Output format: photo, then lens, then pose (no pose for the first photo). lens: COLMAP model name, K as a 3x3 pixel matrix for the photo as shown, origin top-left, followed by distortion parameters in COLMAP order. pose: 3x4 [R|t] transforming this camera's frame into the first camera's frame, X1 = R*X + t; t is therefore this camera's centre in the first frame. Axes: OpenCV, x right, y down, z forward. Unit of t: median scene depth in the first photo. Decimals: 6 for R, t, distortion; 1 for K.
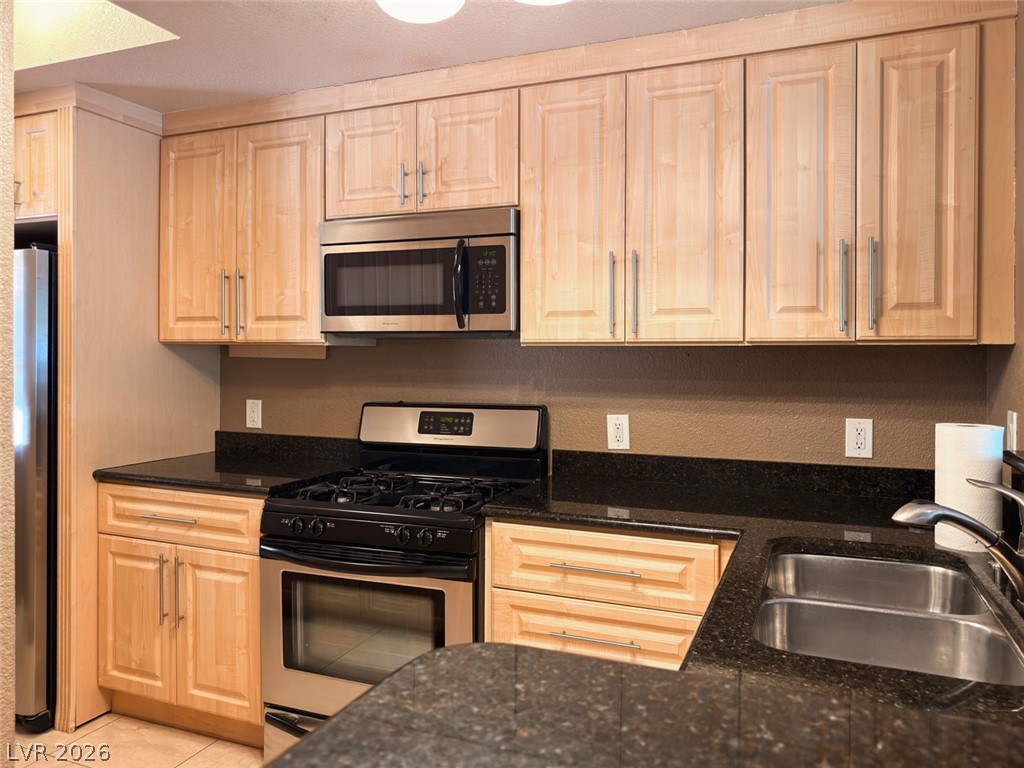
lens RADIAL K [[720.1, 0, 472.1], [0, 720.1, 356.5], [0, 0, 1]] dist [-0.003583, -0.008815]
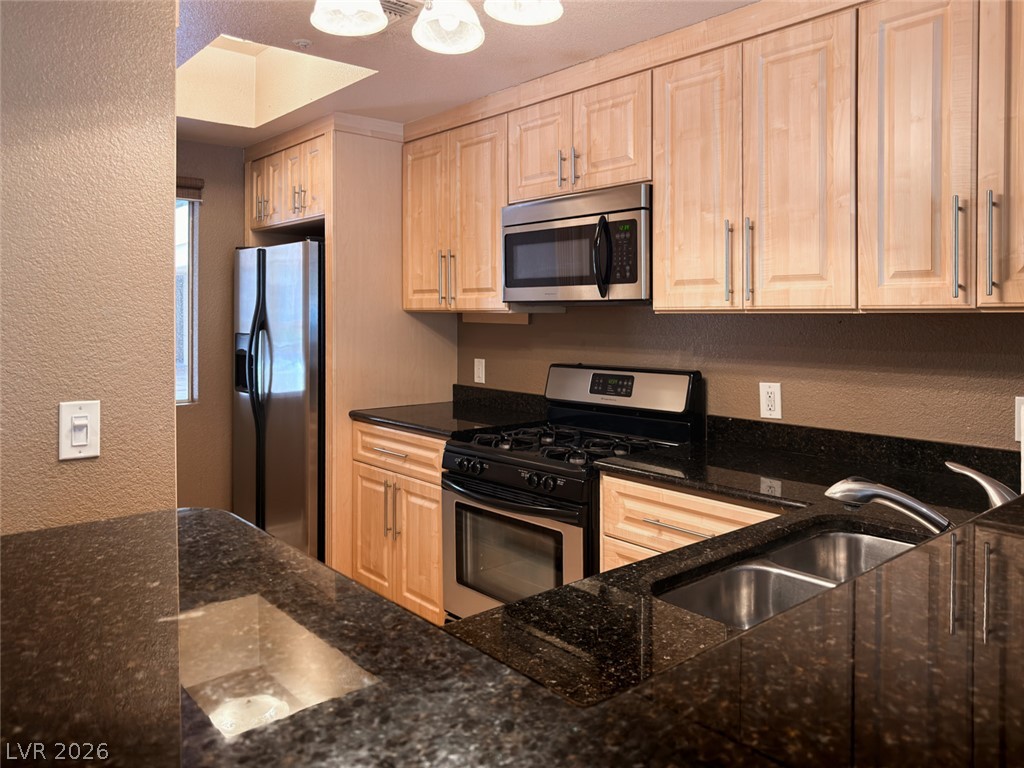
lens RADIAL K [[710.4, 0, 485.2], [0, 710.4, 315.8], [0, 0, 1]] dist [0.002555, 0.004549]
pose [[0.899054, -0.002264, -0.437832, 0.287734], [0.000677, 0.999993, -0.003781, -0.007271], [0.437838, 0.003103, 0.899049, -0.042042]]
